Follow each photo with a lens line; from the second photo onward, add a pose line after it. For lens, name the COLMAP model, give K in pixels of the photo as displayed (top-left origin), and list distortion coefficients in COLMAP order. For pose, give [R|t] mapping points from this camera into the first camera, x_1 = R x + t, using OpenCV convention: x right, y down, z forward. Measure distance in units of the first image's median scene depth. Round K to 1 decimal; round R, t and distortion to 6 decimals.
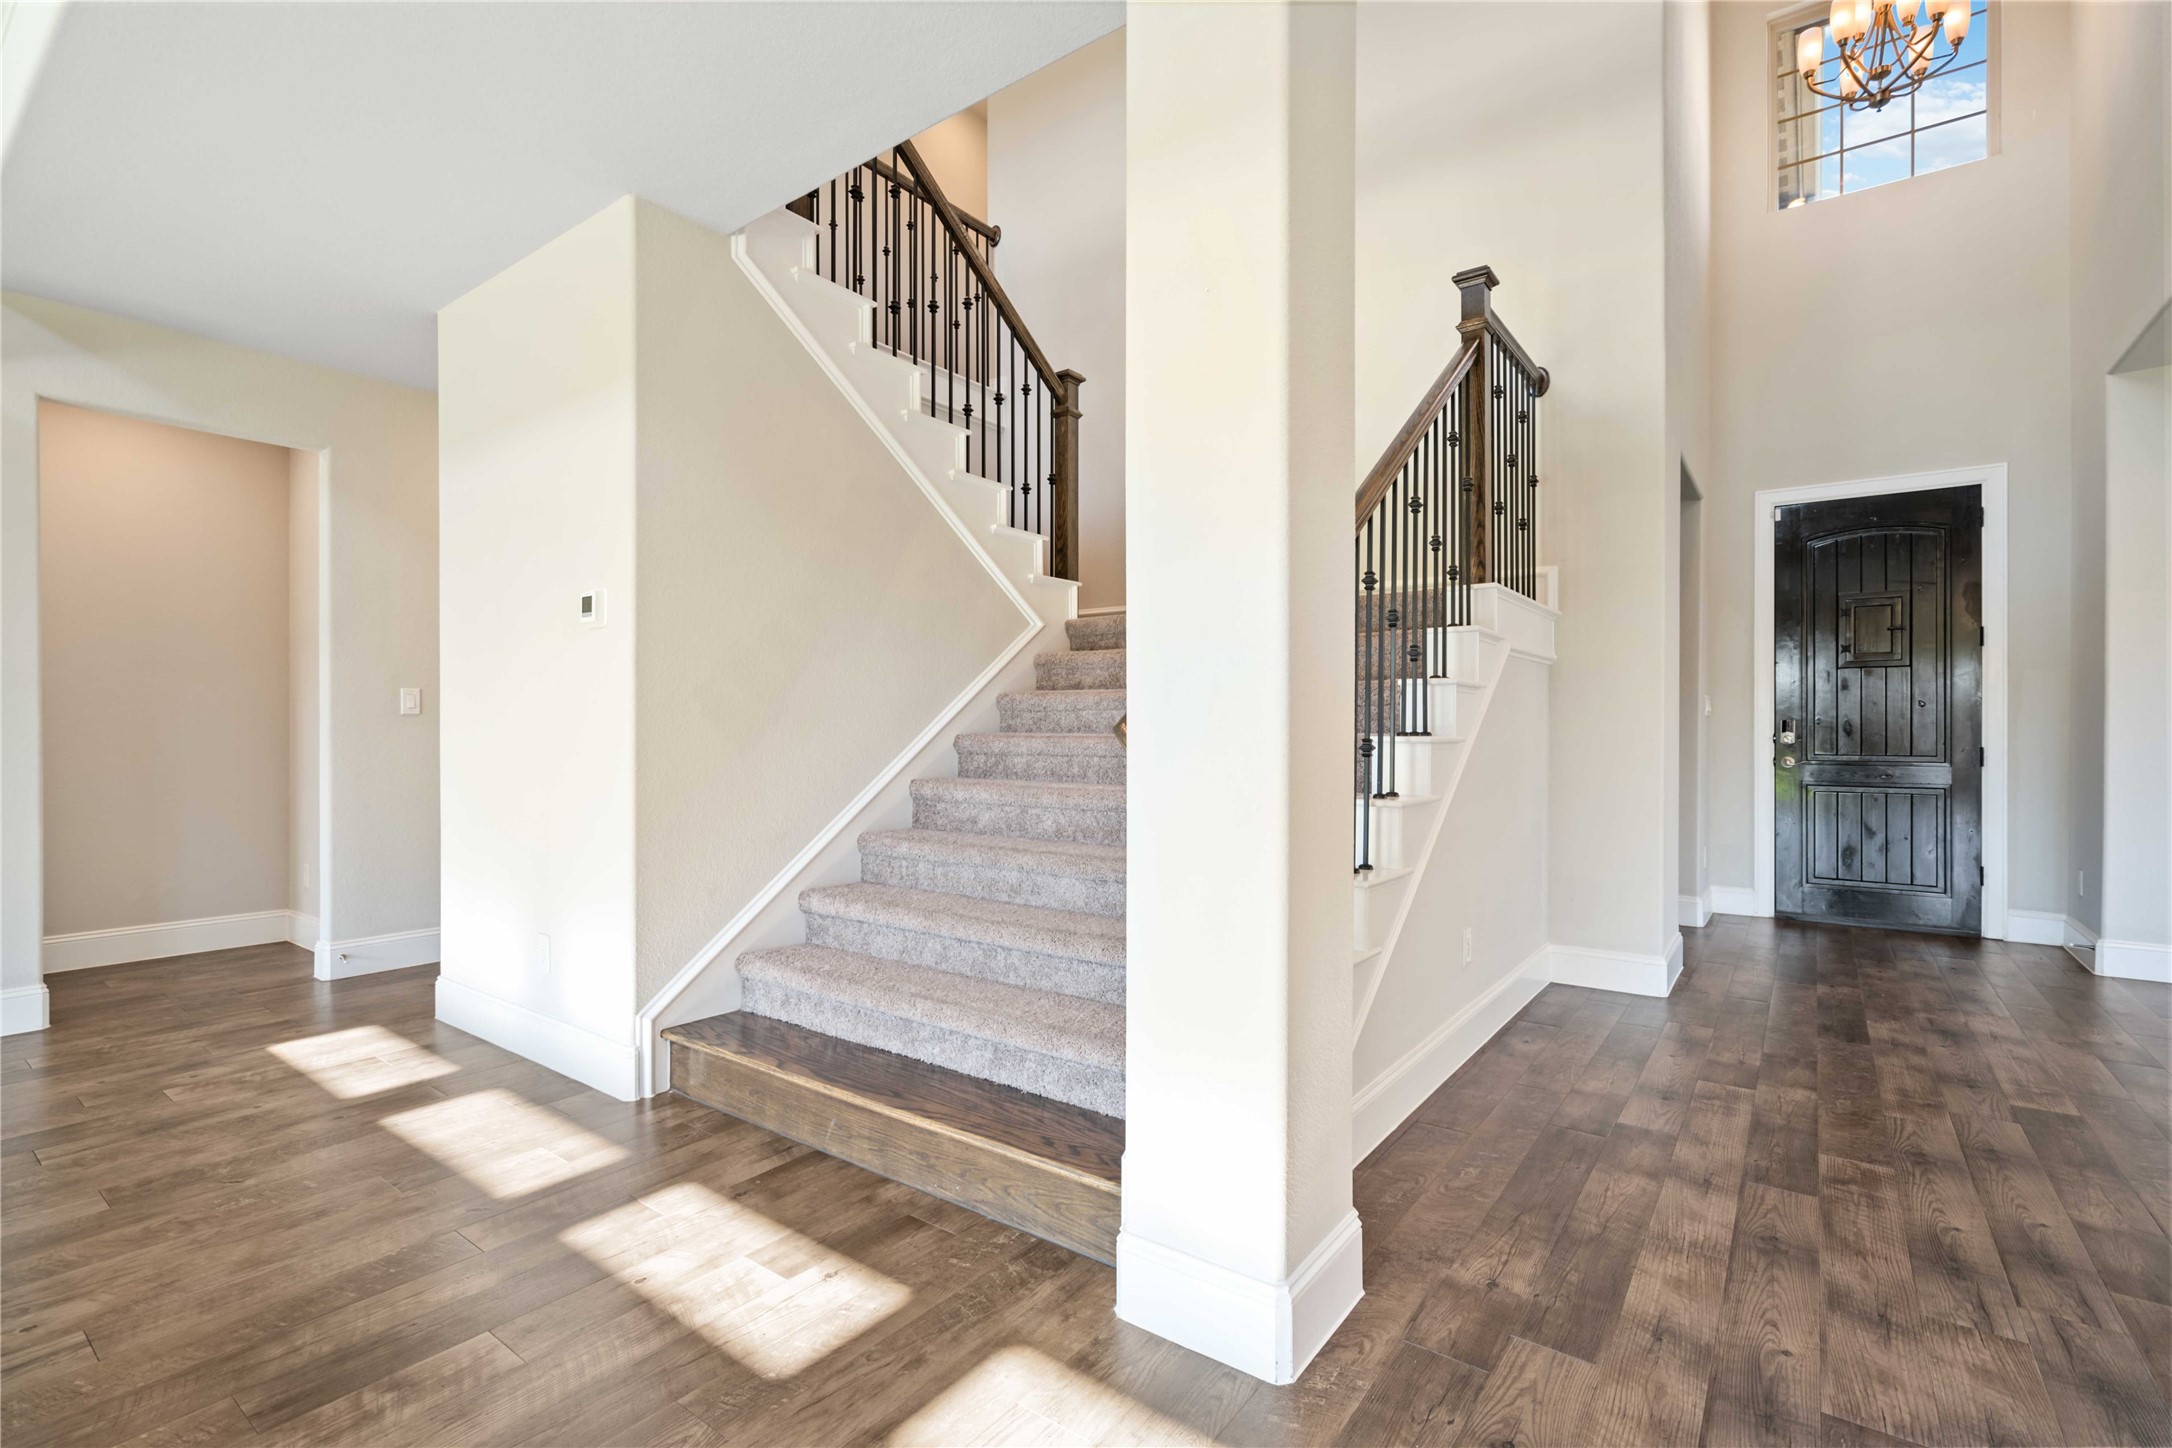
lens RADIAL K [[983.3, 0, 1088.3], [0, 983.3, 726.8], [0, 0, 1]] dist [0.023349, 0.000247]
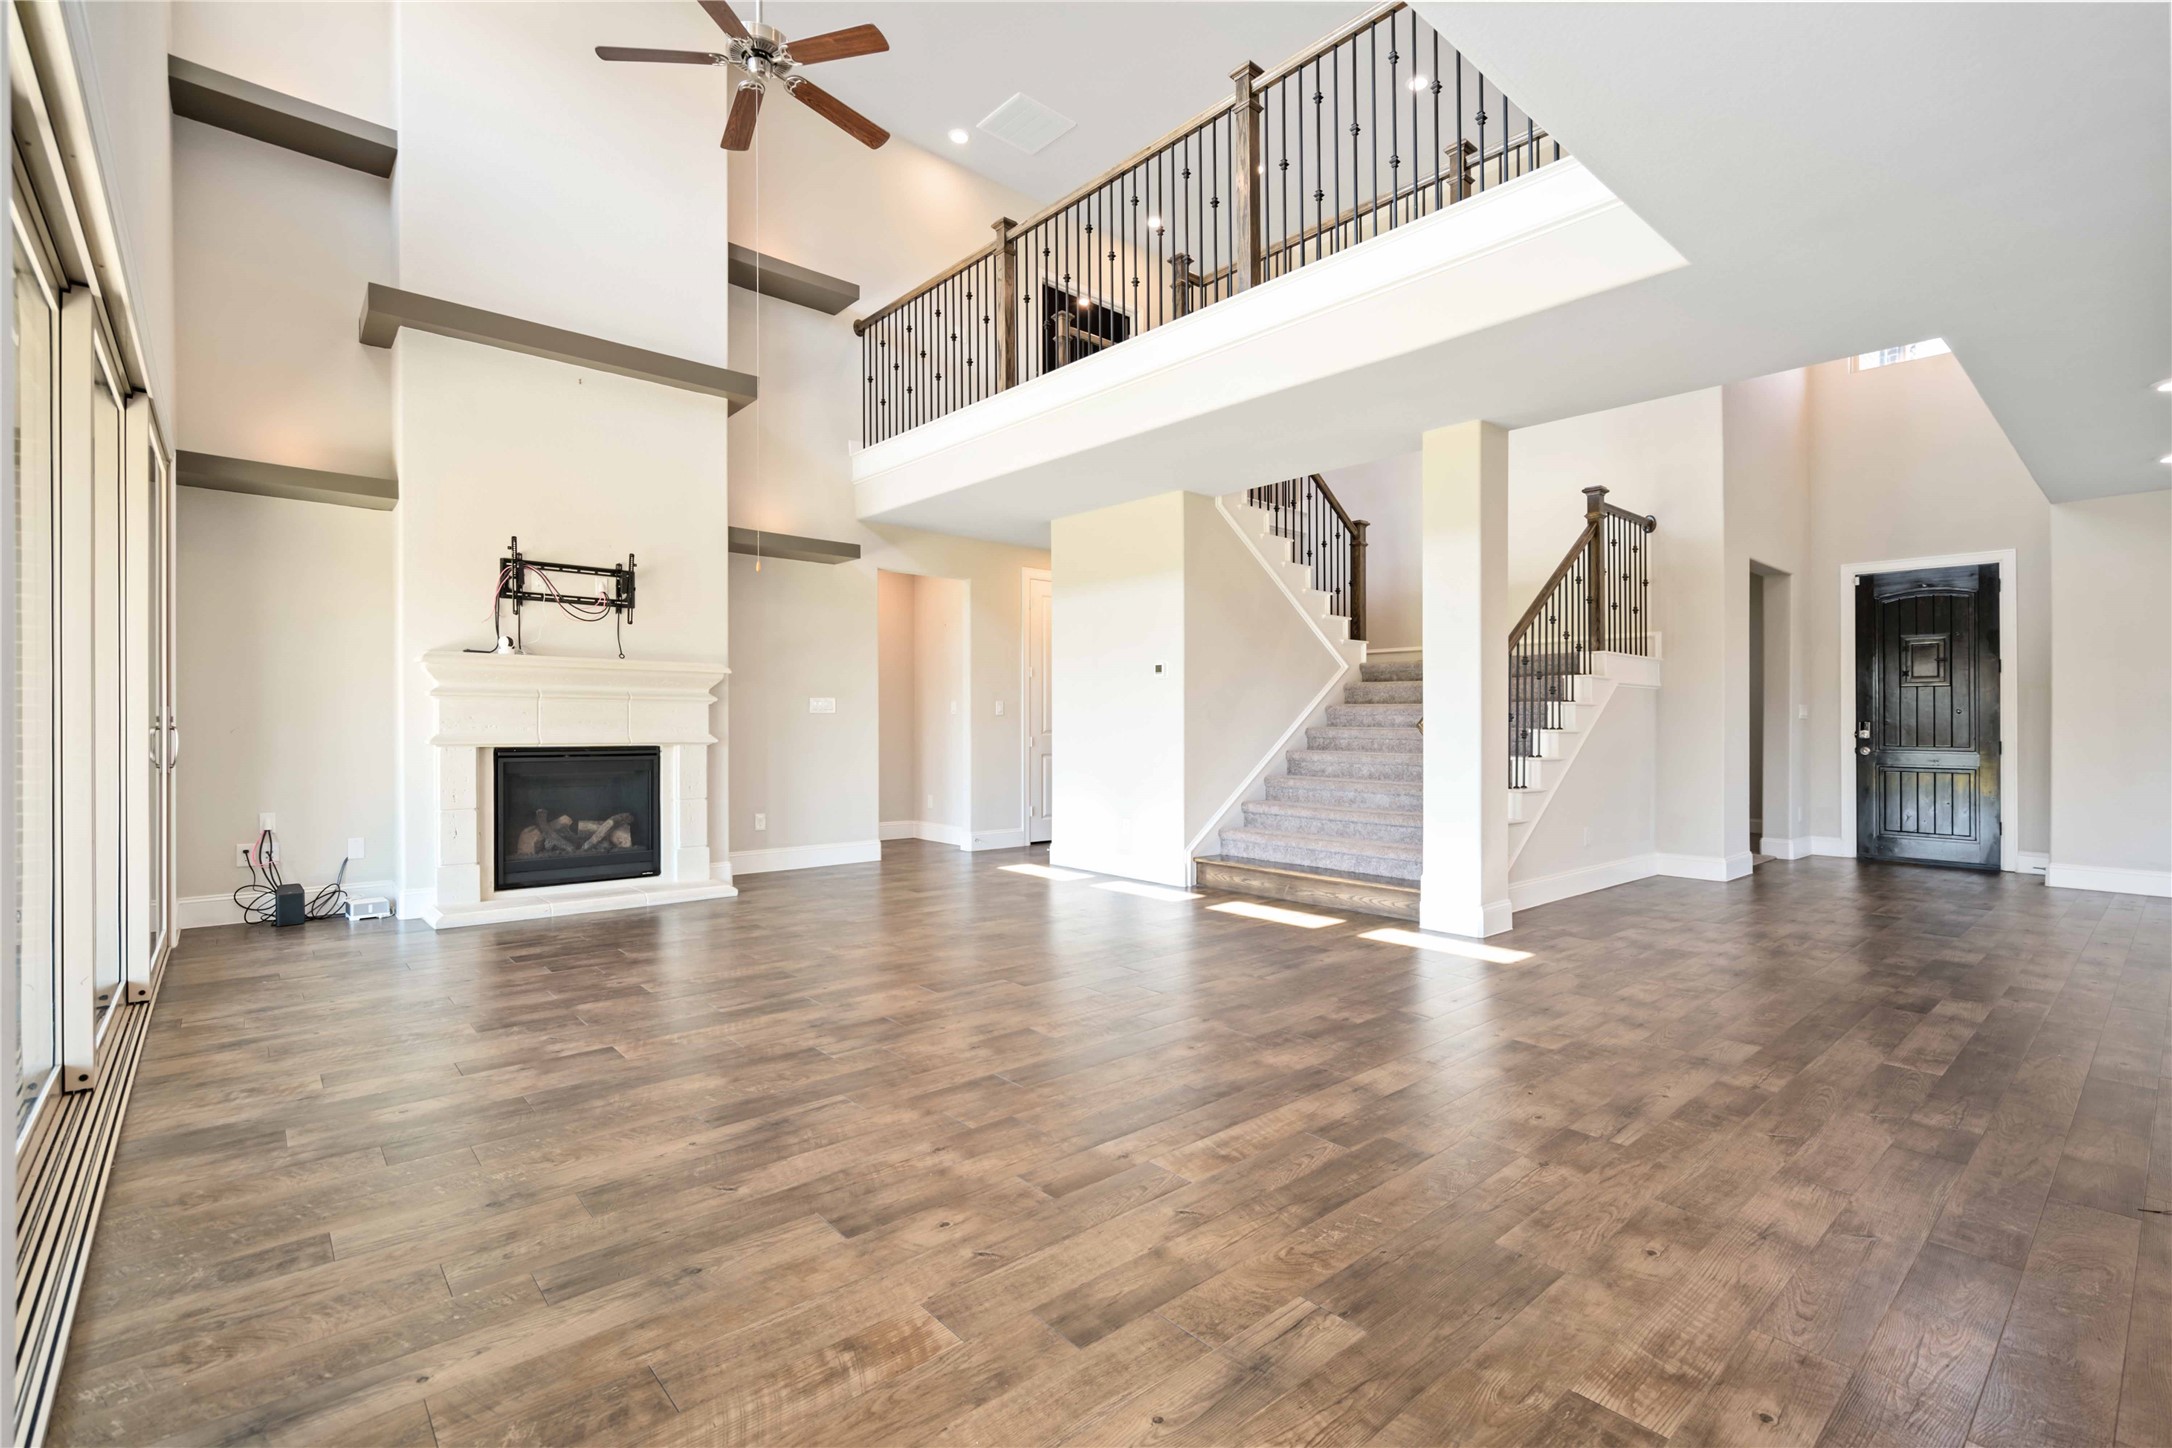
lens RADIAL K [[983.3, 0, 1091.9], [0, 983.3, 705.1], [0, 0, 1]] dist [0.023349, 0.000247]
pose [[0.978559, 0.000937, -0.205963, -0.138803], [-0.004690, 0.999832, -0.017735, -0.000022], [0.205912, 0.018321, 0.978399, -0.889076]]
